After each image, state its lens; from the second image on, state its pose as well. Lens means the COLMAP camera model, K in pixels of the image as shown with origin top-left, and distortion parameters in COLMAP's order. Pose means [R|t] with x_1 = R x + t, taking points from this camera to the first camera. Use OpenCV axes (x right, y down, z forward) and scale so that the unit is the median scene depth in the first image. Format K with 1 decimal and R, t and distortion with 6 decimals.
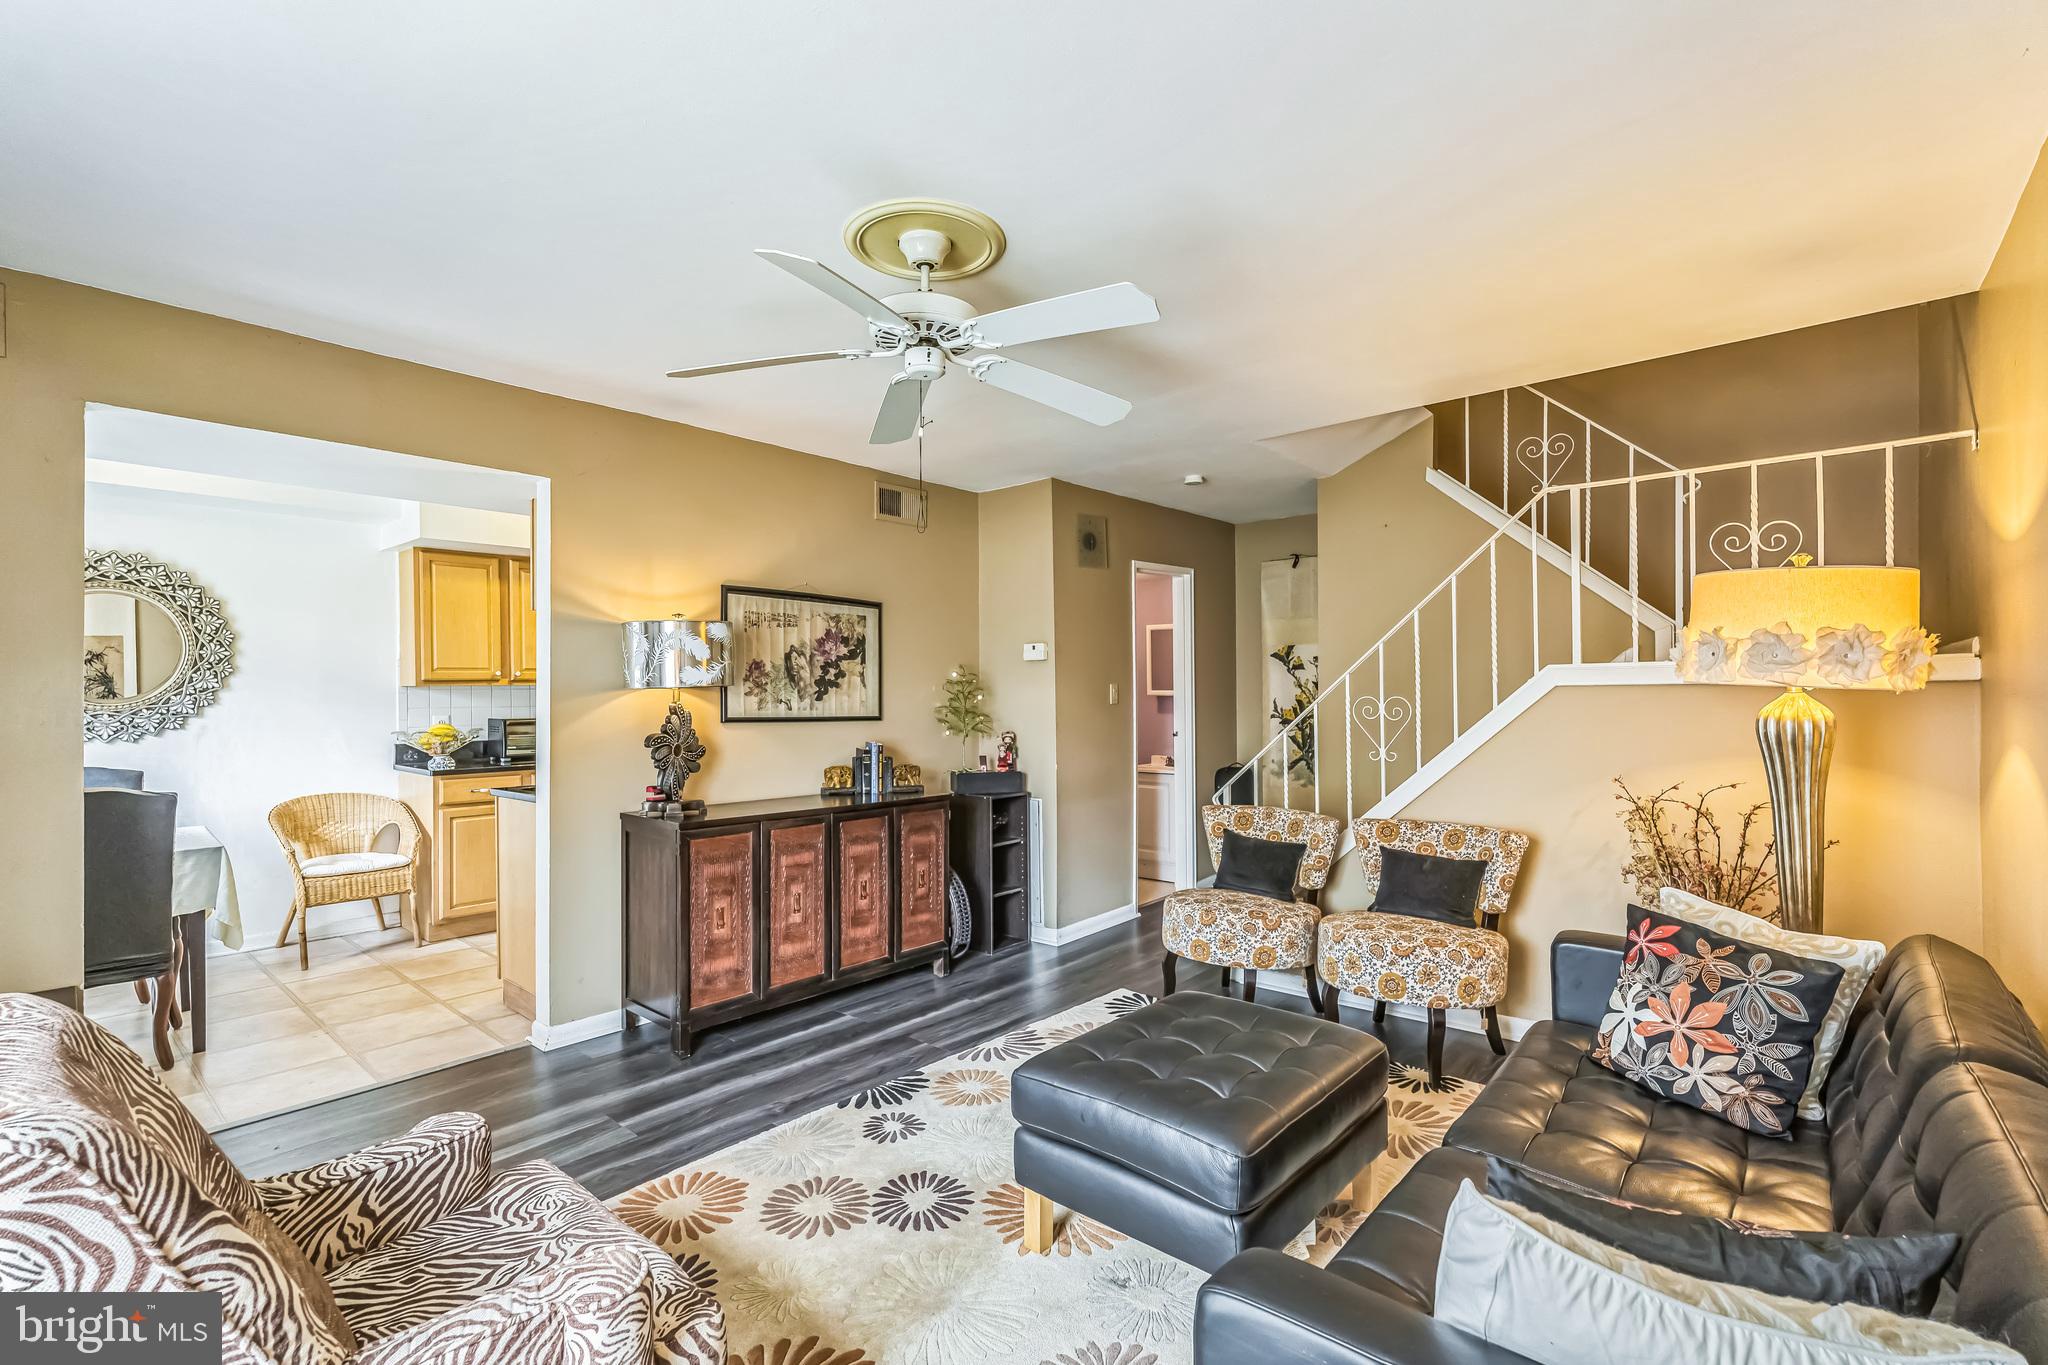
lens RADIAL K [[922.0, 0, 1021.5], [0, 922.0, 689.1], [0, 0, 1]] dist [-0.001530, 0.000775]
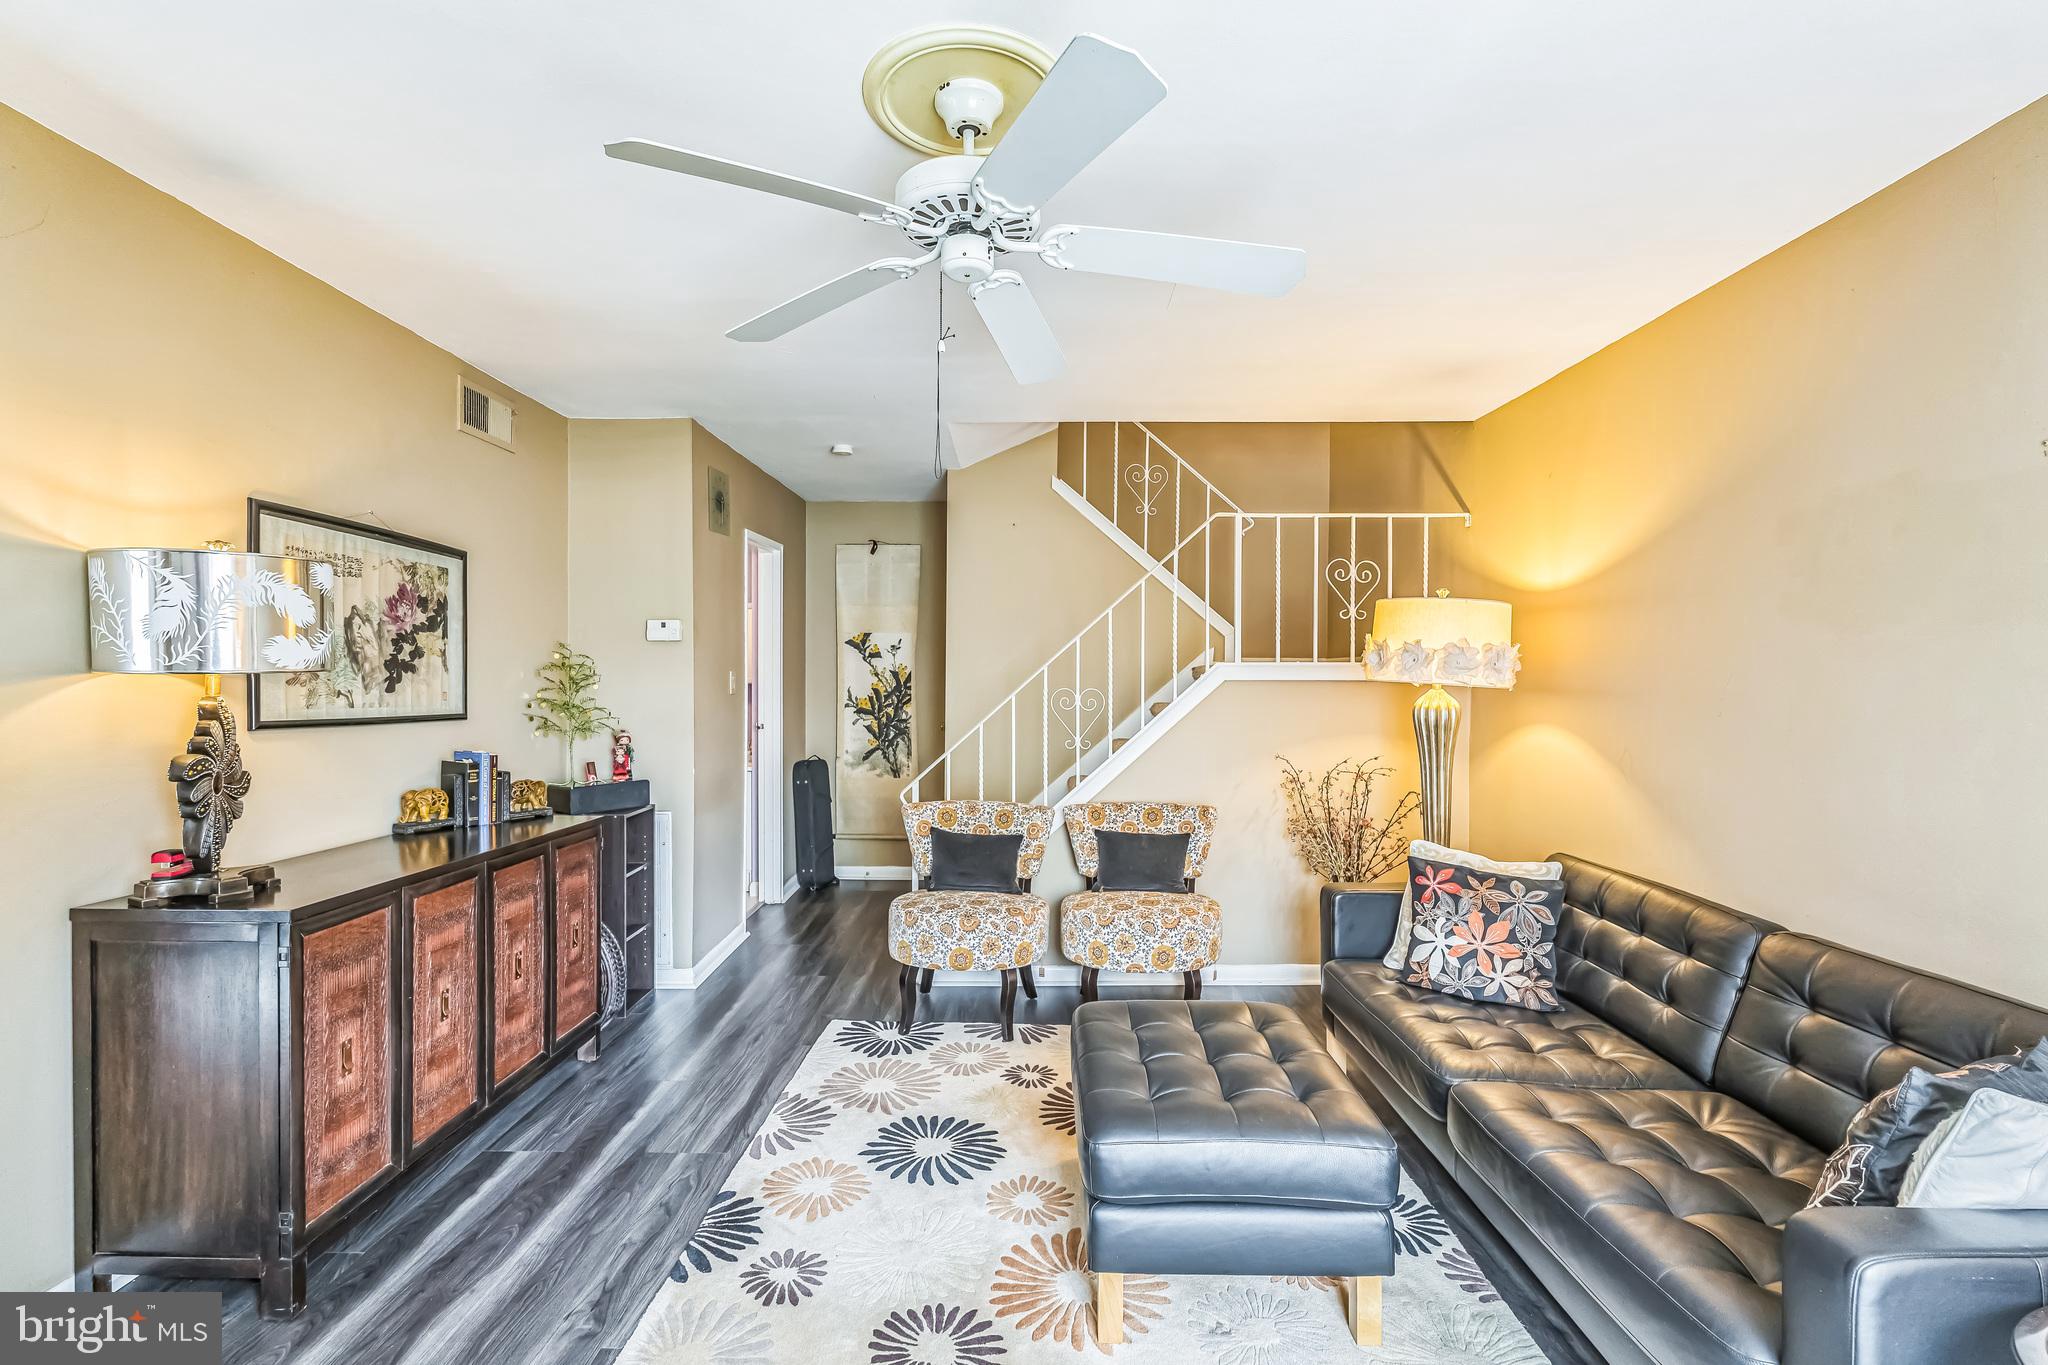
lens RADIAL K [[922.0, 0, 1018.9], [0, 922.0, 681.7], [0, 0, 1]] dist [-0.001530, 0.000775]
pose [[0.757714, 0.005898, 0.652560, -0.354107], [-0.012374, 0.999909, 0.005331, -0.004539], [-0.652469, -0.012114, 0.757719, 0.239541]]
